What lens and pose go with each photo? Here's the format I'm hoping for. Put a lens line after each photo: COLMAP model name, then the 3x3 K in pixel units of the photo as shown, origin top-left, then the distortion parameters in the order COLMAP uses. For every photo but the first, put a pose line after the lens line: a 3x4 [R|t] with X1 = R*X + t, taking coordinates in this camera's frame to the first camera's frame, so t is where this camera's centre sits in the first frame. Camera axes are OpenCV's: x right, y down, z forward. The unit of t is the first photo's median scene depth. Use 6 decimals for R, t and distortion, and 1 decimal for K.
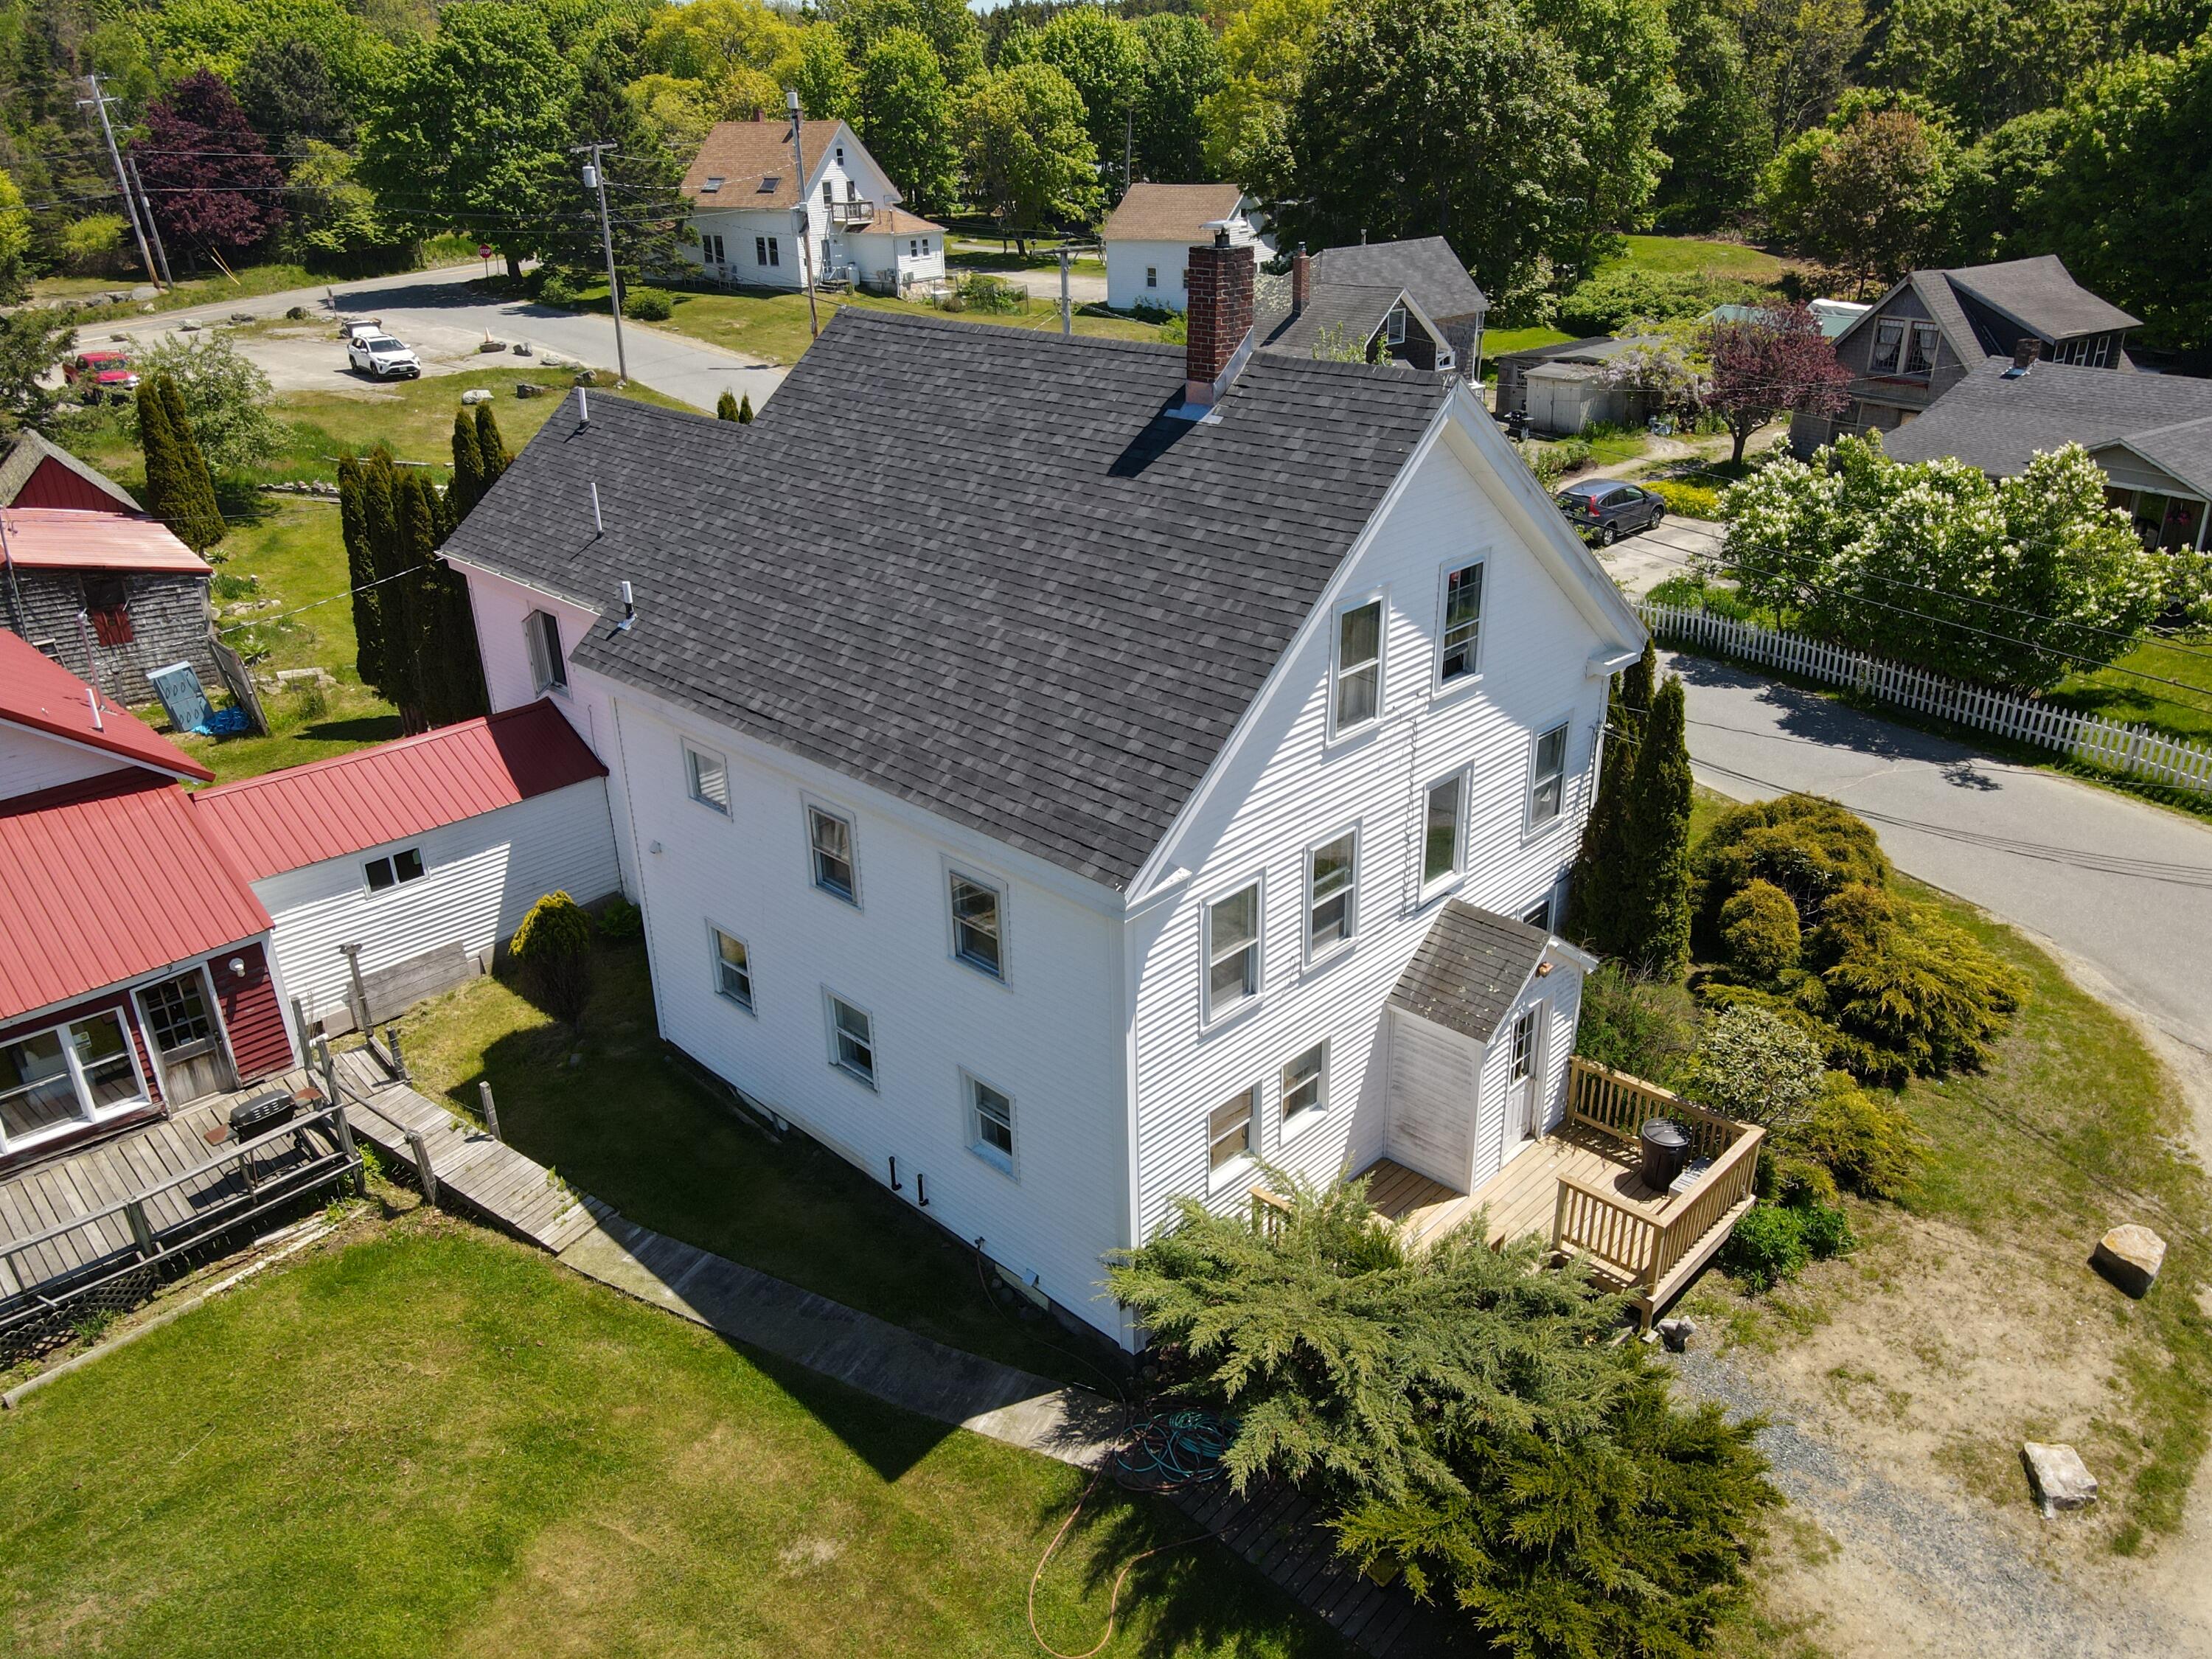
lens RADIAL K [[1634.1, 0, 1106.0], [0, 1634.1, 829.5], [0, 0, 1]] dist [0.015377, 0.003705]
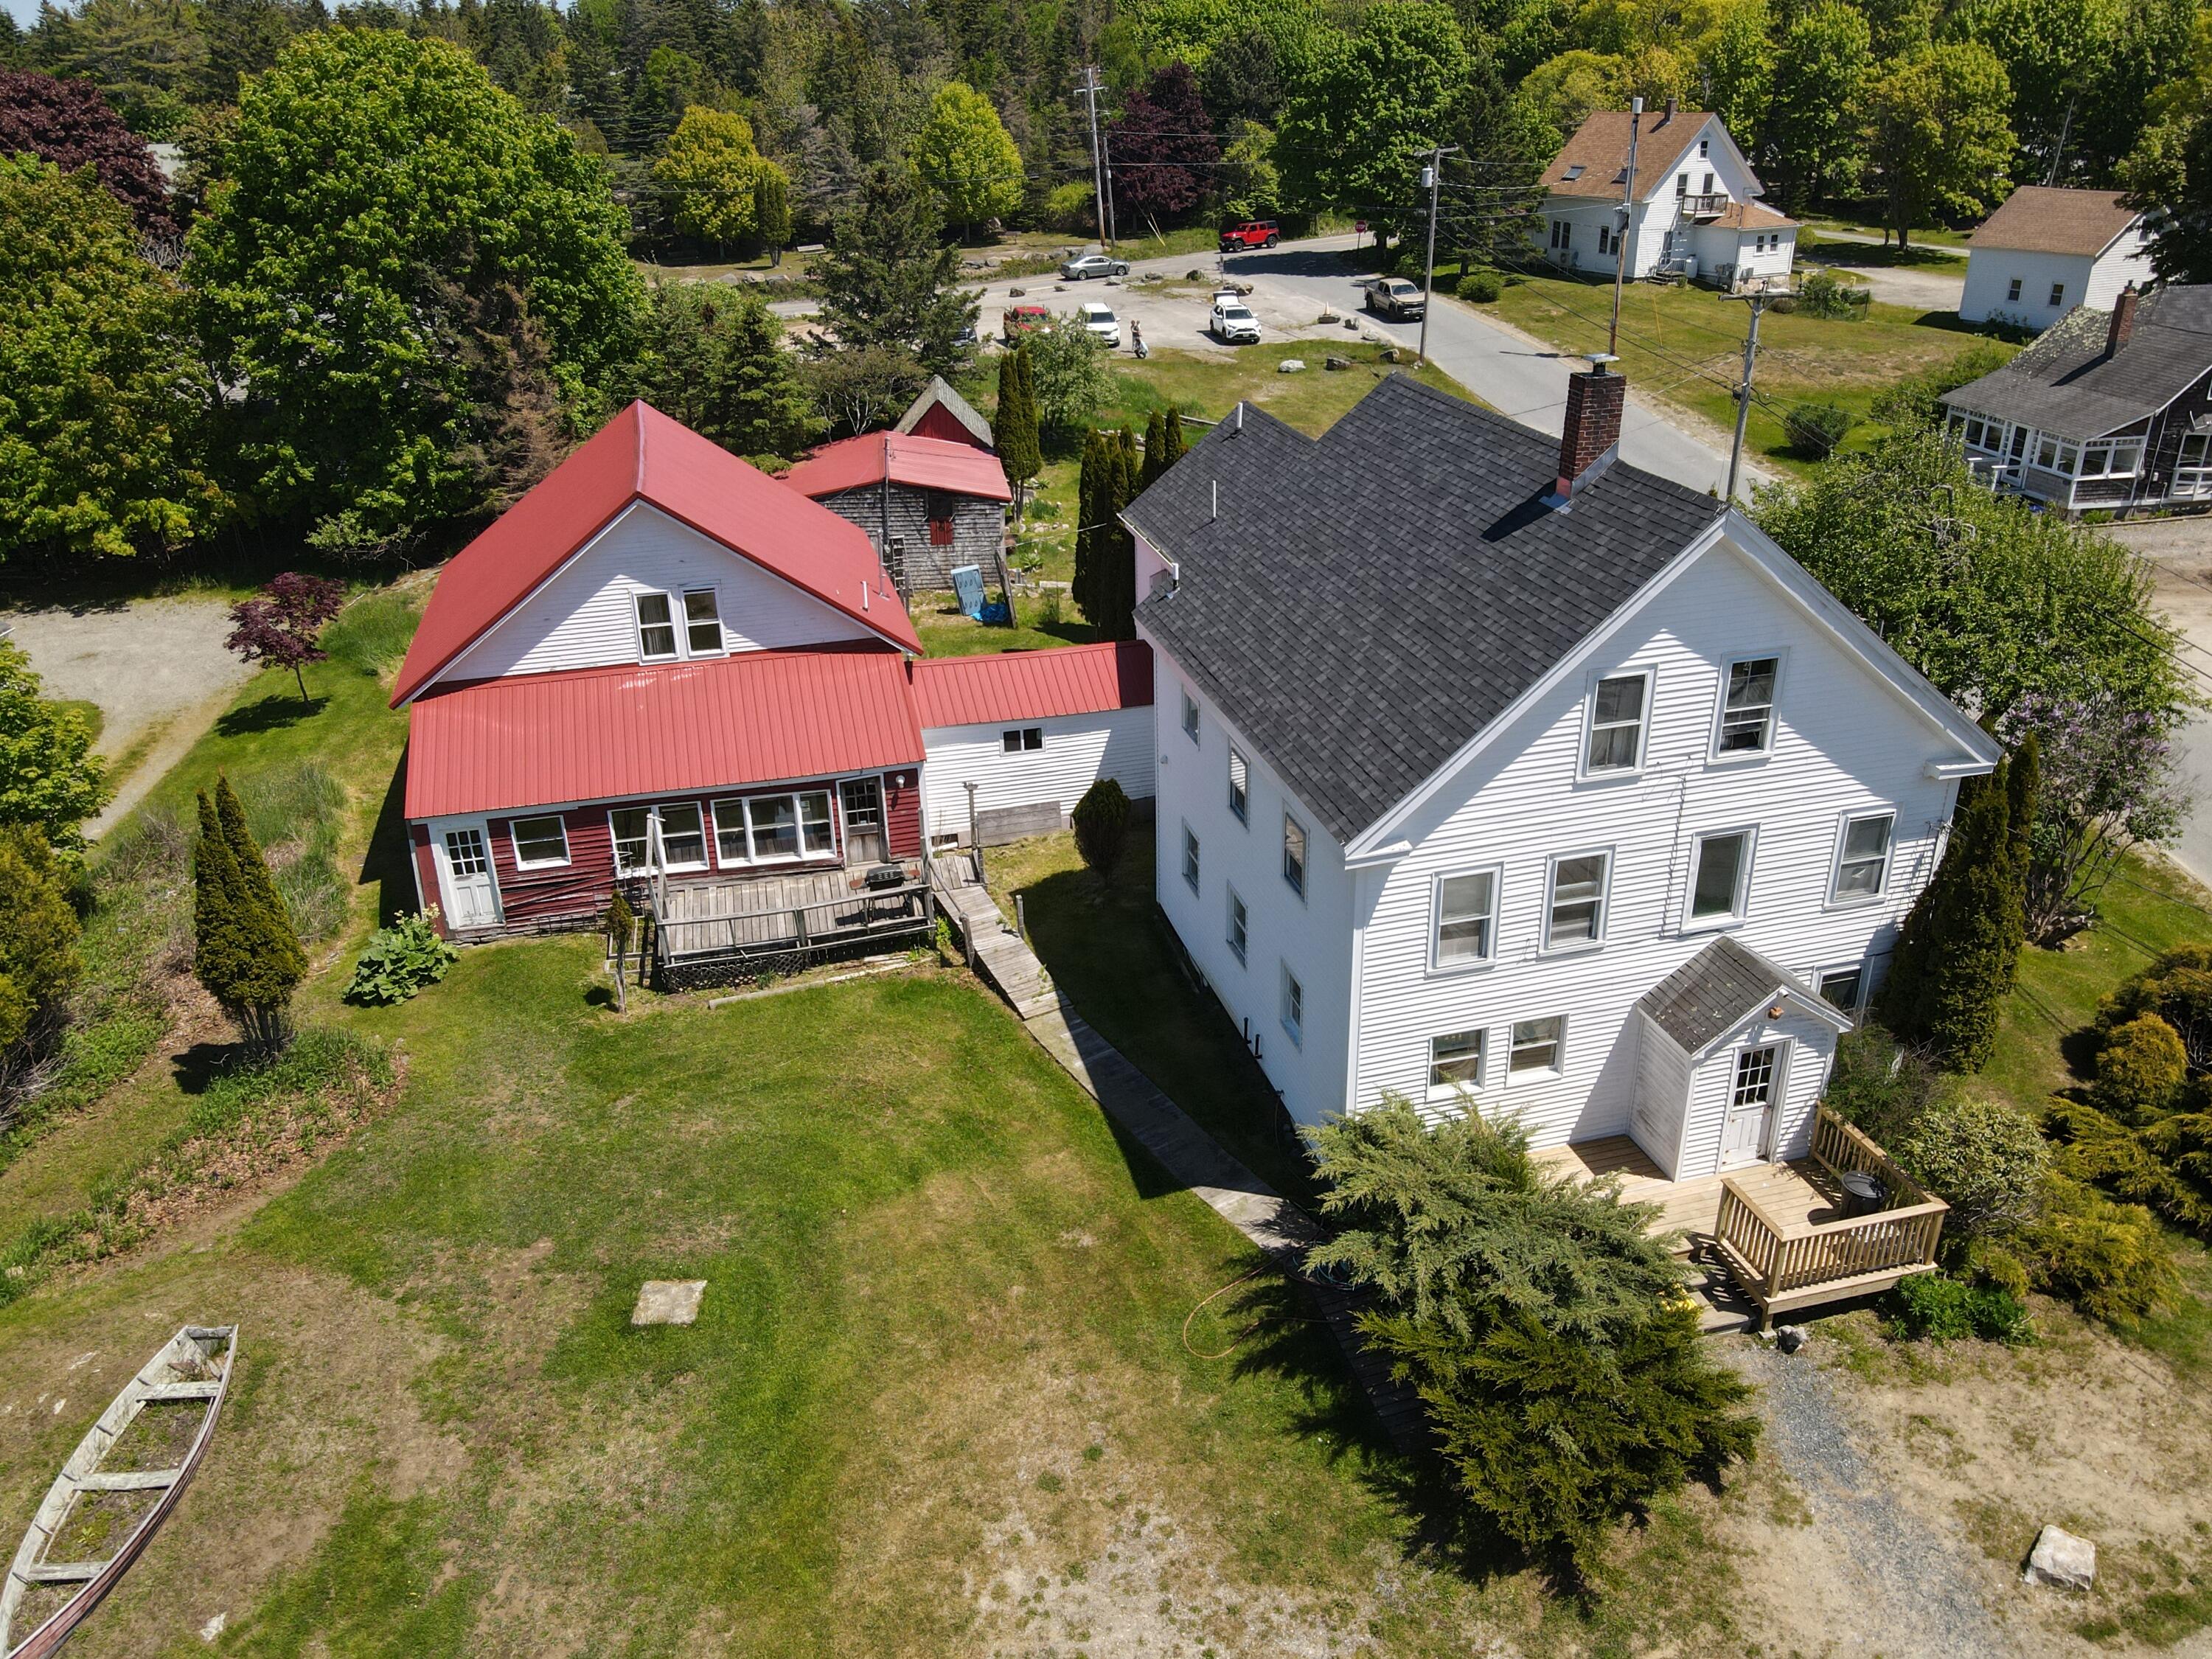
lens RADIAL K [[1644.8, 0, 1106.0], [0, 1644.8, 829.5], [0, 0, 1]] dist [0.017923, 0.004939]
pose [[0.858211, 0.220739, -0.463409, 0.334343], [-0.207220, 0.974964, 0.080650, -0.032842], [0.469610, 0.026813, 0.882467, -0.230799]]
